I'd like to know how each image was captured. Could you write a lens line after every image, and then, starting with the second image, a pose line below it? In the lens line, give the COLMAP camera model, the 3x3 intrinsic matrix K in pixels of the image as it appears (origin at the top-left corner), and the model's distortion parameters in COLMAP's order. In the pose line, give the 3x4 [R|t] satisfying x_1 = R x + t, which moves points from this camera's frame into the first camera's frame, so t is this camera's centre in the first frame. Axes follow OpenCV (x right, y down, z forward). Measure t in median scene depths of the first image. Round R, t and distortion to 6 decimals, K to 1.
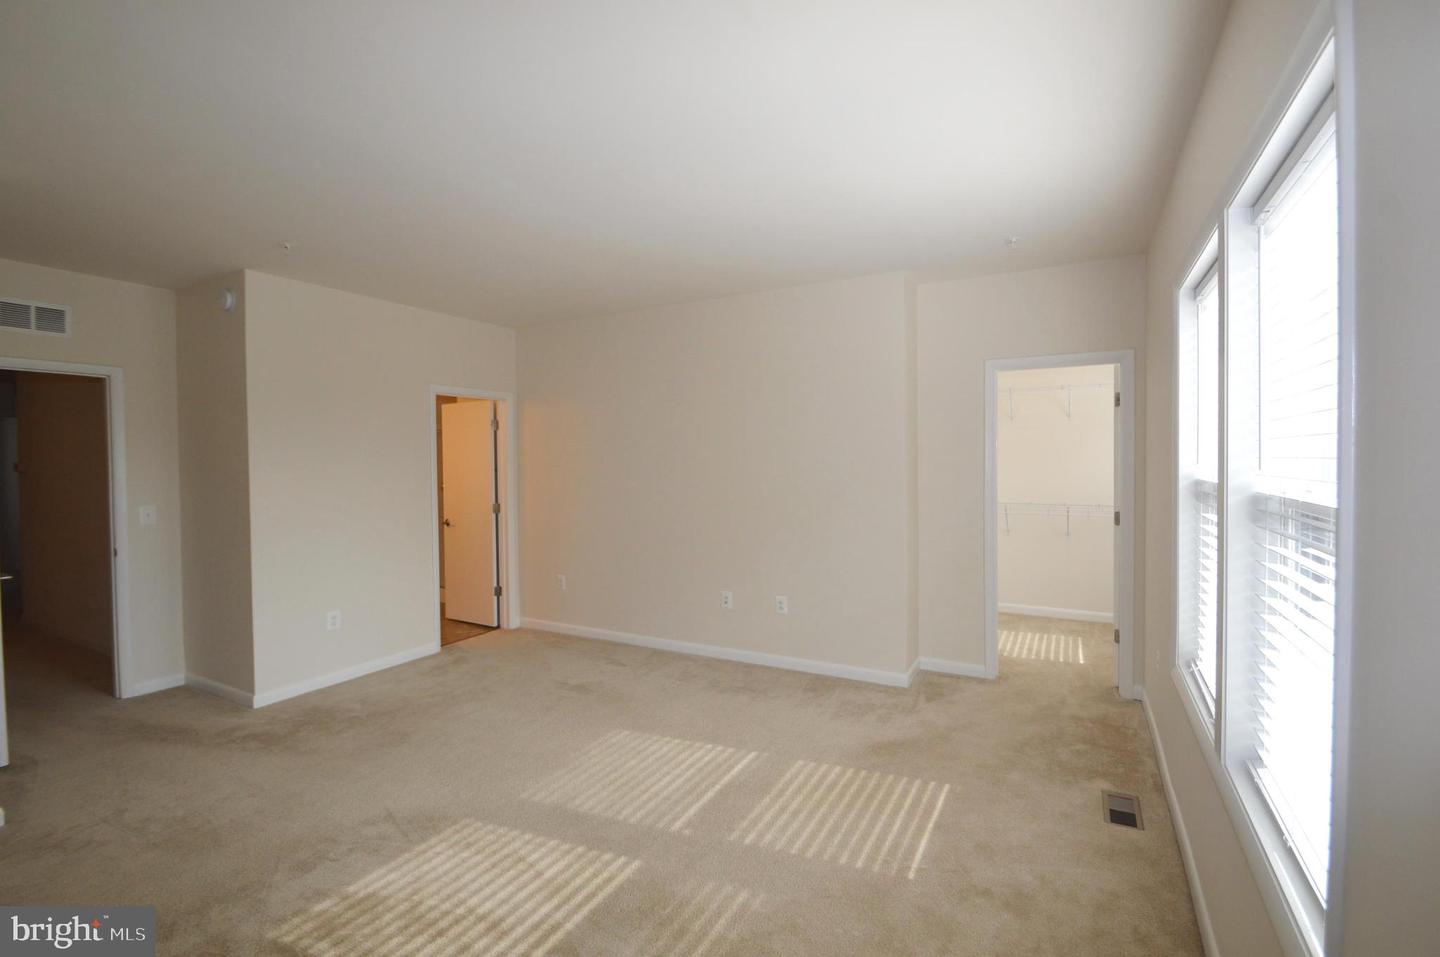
lens RADIAL K [[644.5, 0, 722.1], [0, 644.5, 452.9], [0, 0, 1]] dist [-0.021817, -0.000665]
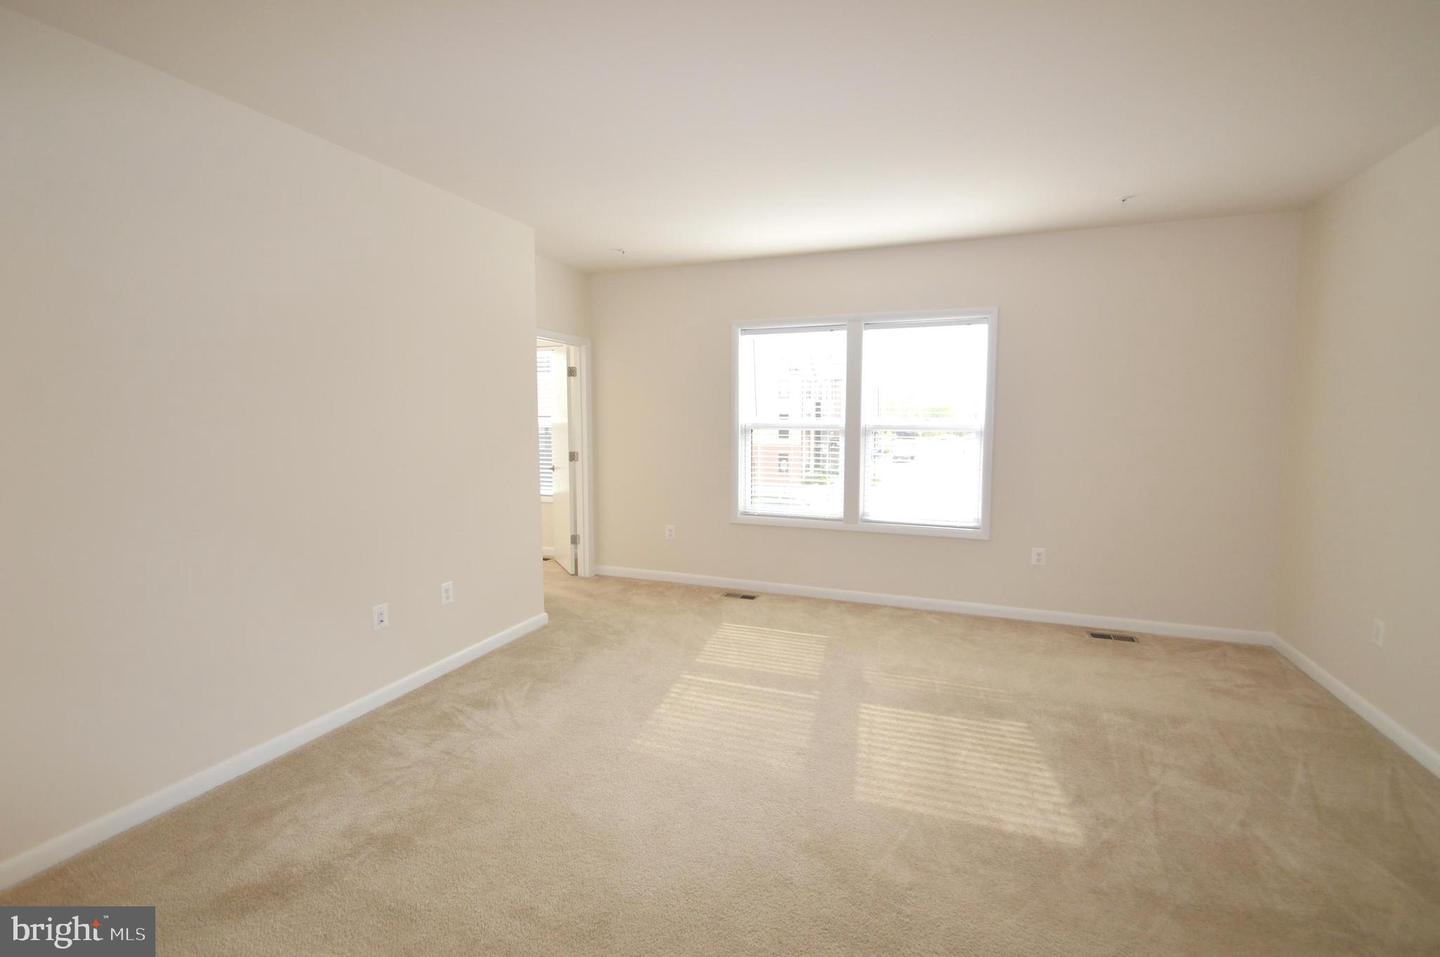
lens RADIAL K [[634.0, 0, 713.7], [0, 634.0, 443.8], [0, 0, 1]] dist [-0.016272, -0.000553]
pose [[-0.117287, -0.044339, 0.992108, -1.262969], [-0.007641, 0.999014, 0.043744, 0.019379], [-0.993069, -0.002450, -0.117510, 1.327124]]
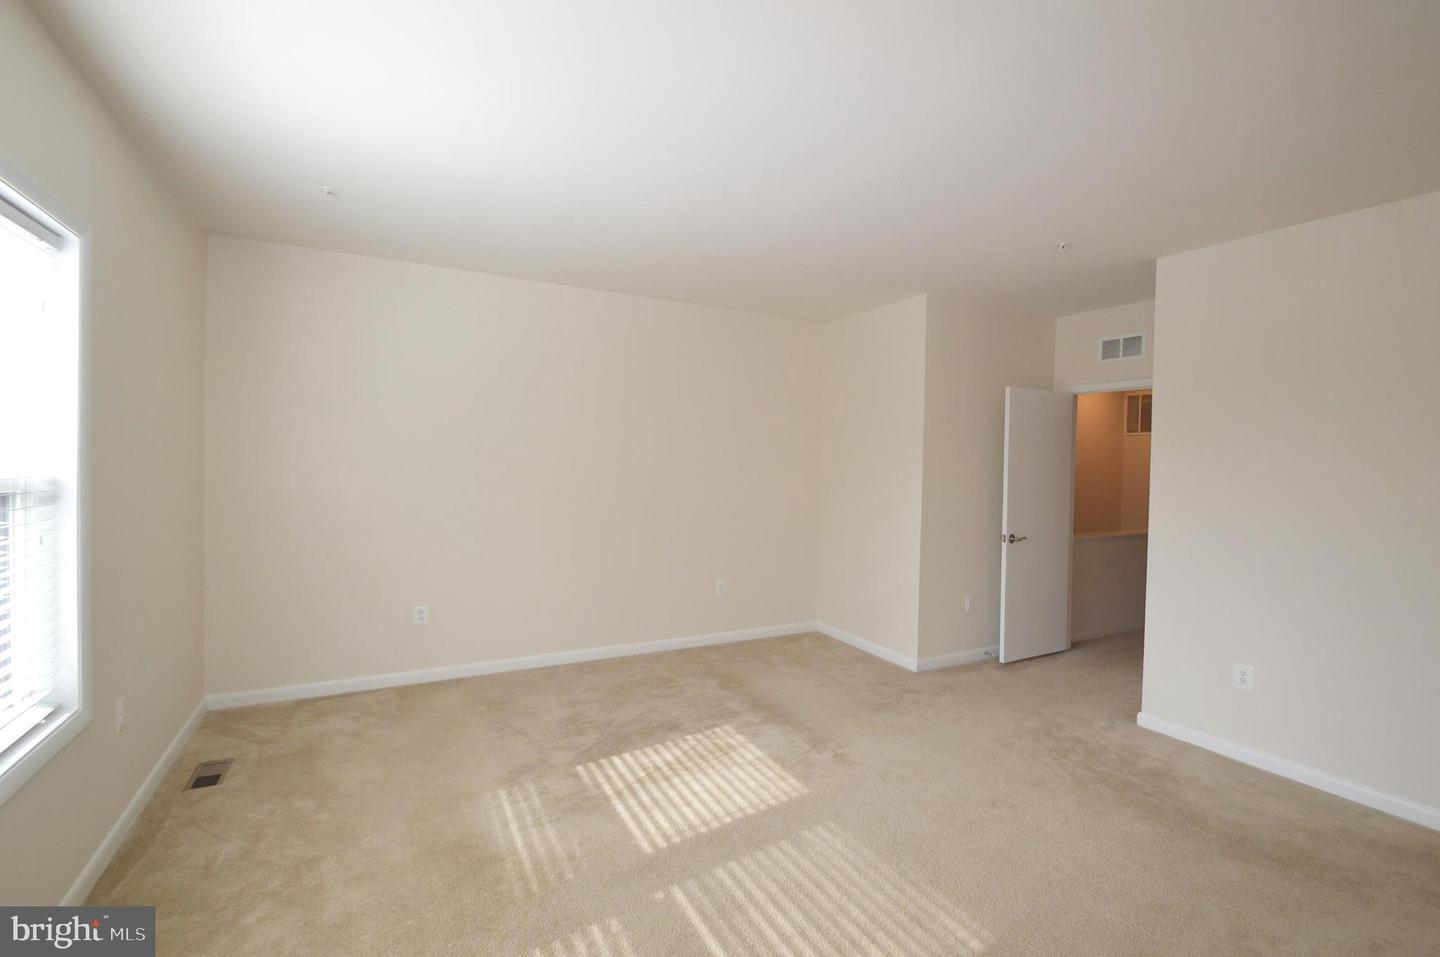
lens RADIAL K [[644.5, 0, 722.1], [0, 644.5, 452.9], [0, 0, 1]] dist [-0.021817, -0.000665]
pose [[-0.561407, -0.008915, -0.827492, 0.580177], [-0.006867, 0.999958, -0.006114, 0.011948], [0.827511, 0.002249, -0.561445, 1.487907]]
